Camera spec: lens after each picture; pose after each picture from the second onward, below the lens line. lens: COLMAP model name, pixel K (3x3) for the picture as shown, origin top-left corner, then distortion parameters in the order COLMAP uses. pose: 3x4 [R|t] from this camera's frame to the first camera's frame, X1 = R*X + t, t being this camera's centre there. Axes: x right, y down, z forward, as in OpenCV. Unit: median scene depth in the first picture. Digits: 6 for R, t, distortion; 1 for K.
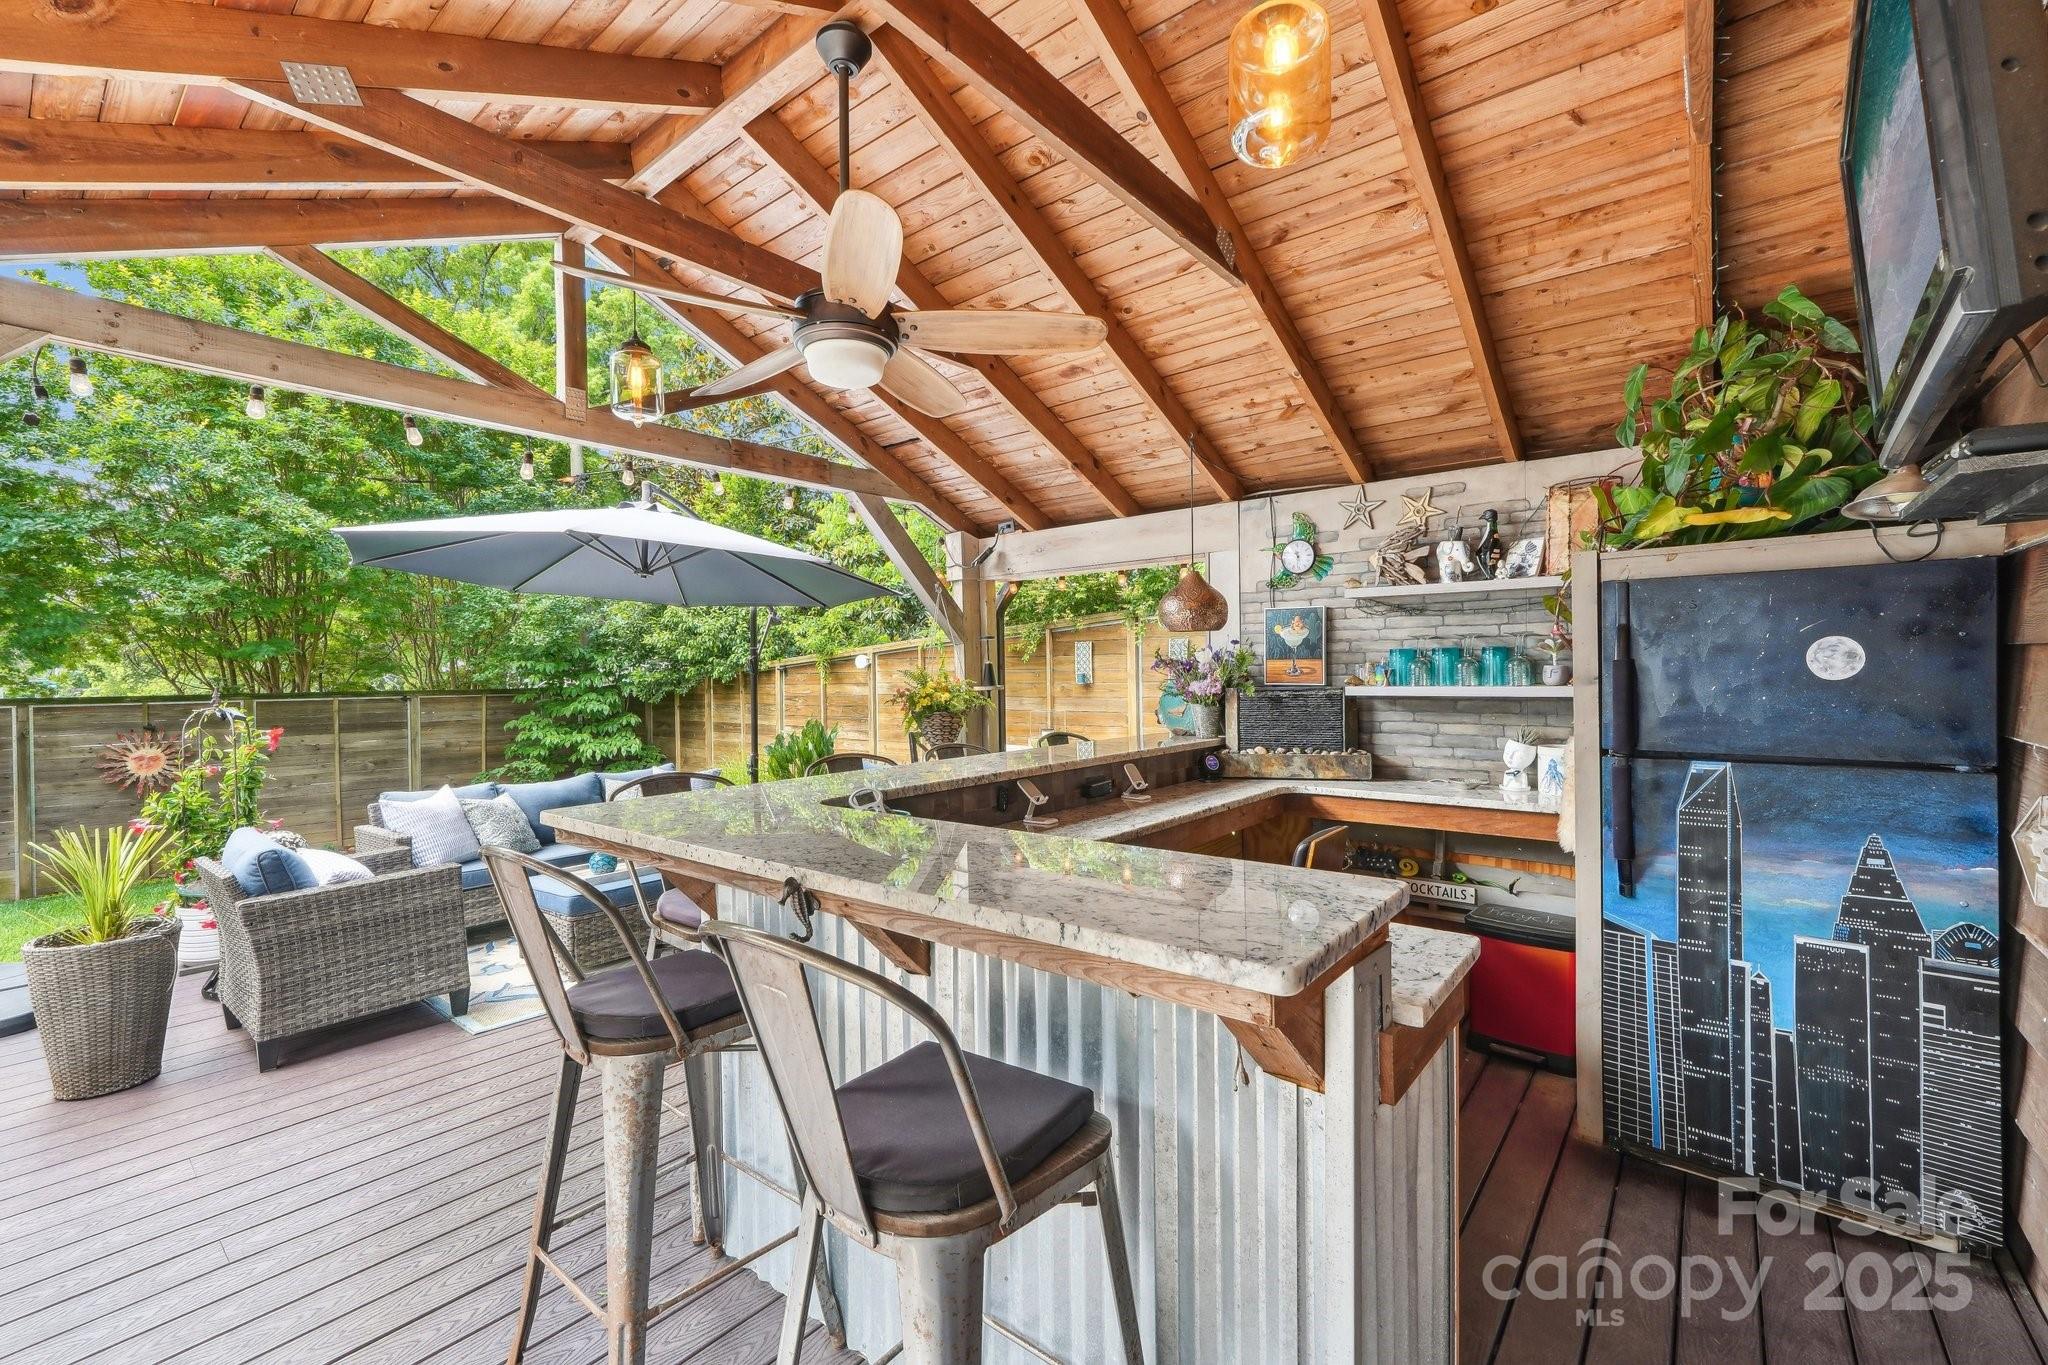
lens RADIAL K [[876.1, 0, 1022.0], [0, 876.1, 674.8], [0, 0, 1]] dist [-0.012188, 0.003239]
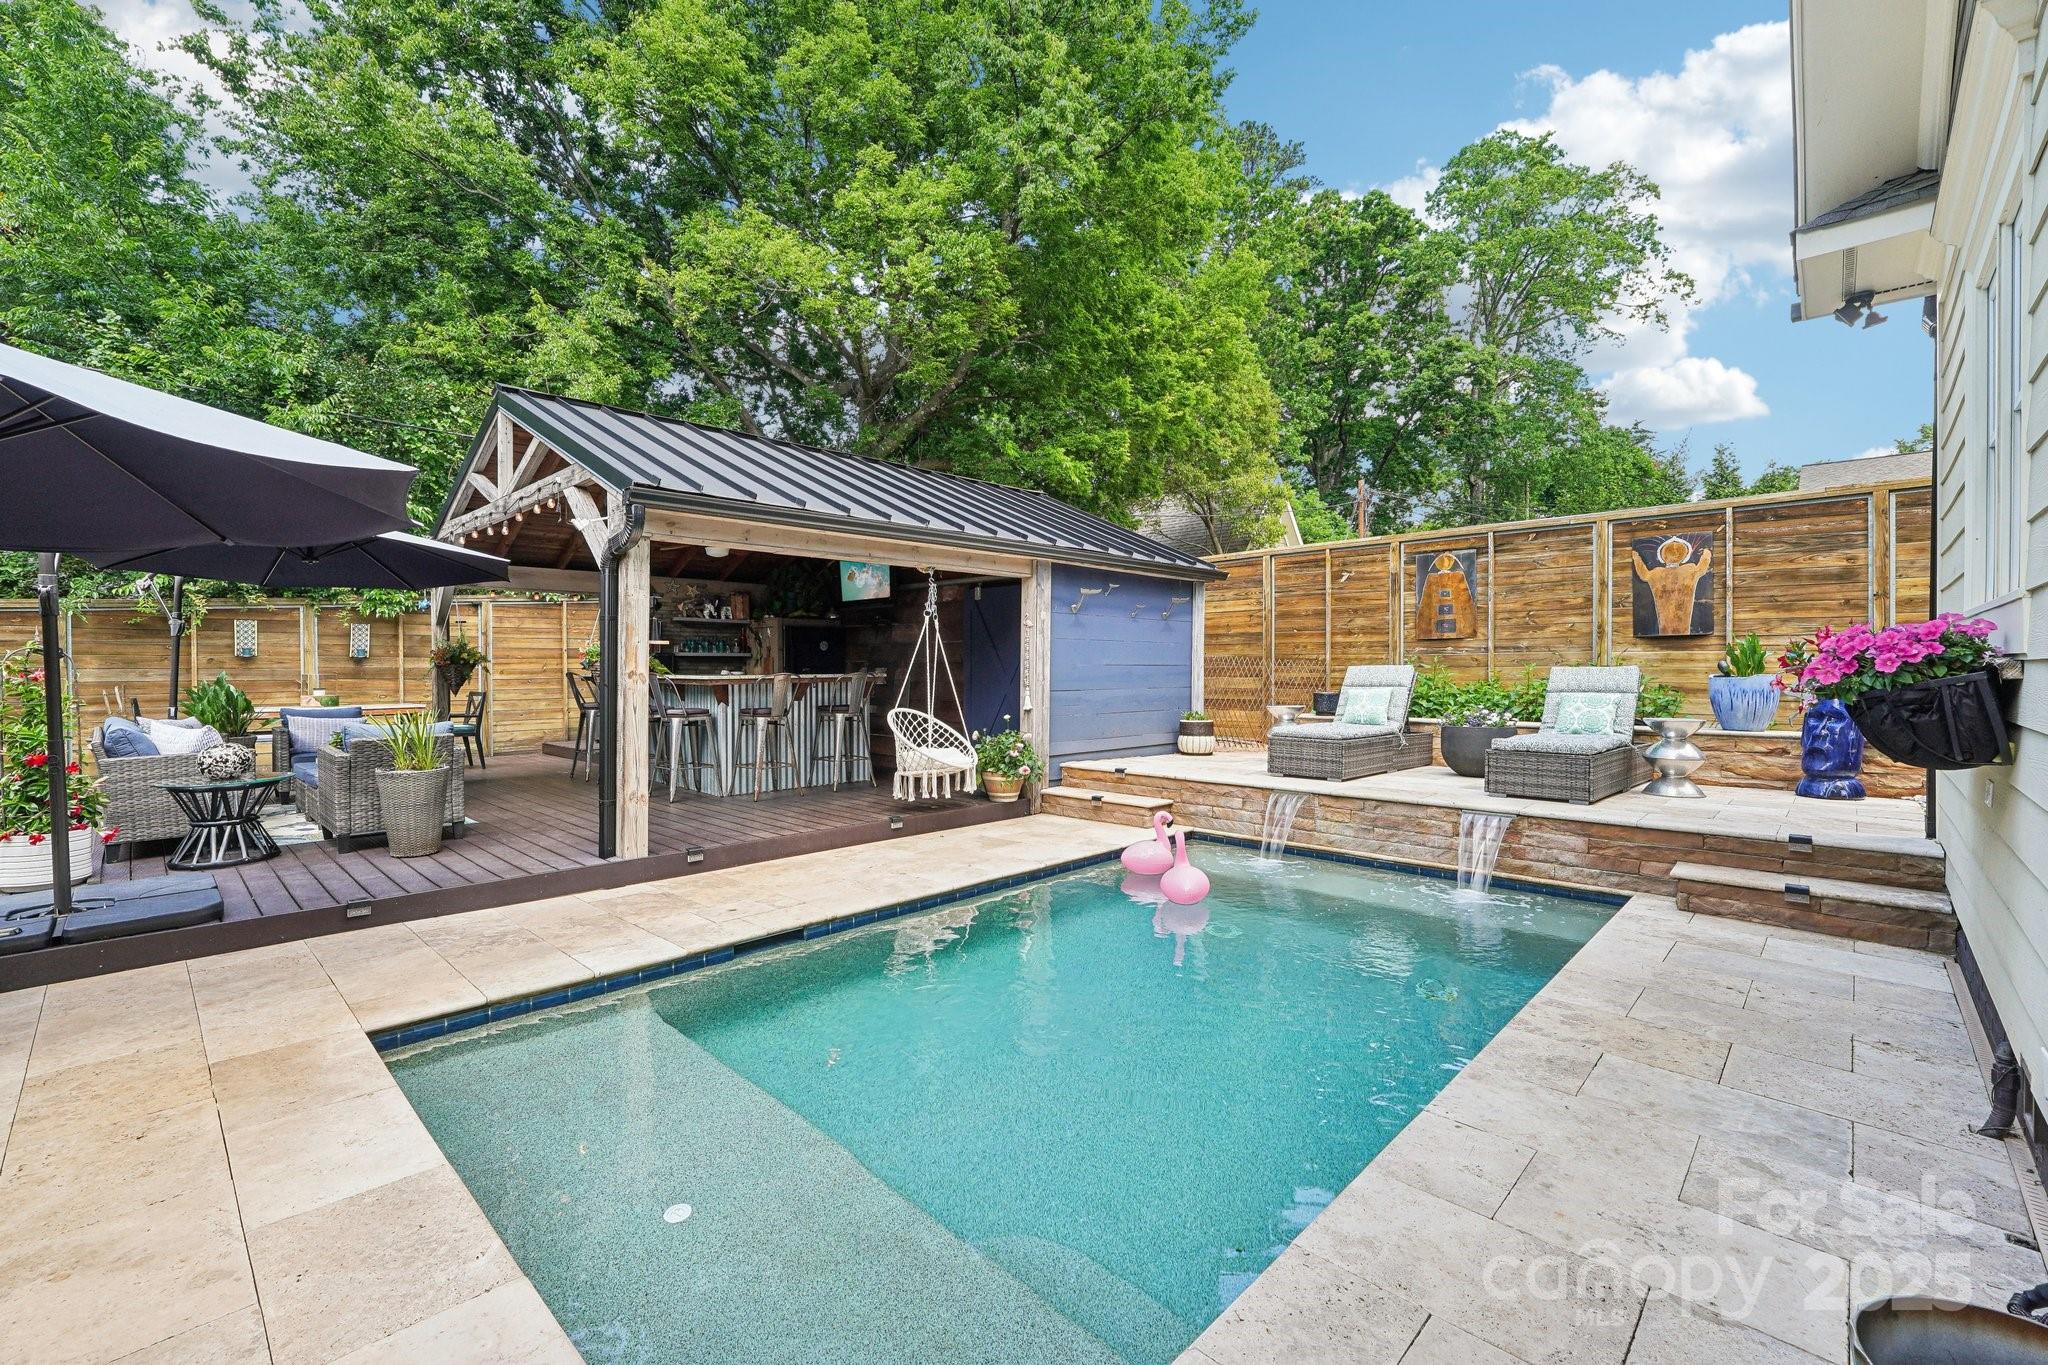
lens RADIAL K [[876.1, 0, 1029.4], [0, 876.1, 676.8], [0, 0, 1]] dist [-0.012188, 0.003239]
pose [[0.087298, -0.010493, 0.996127, -2.248715], [0.000486, 0.999945, 0.010490, 0.060096], [-0.996182, -0.000432, 0.087298, -0.329295]]
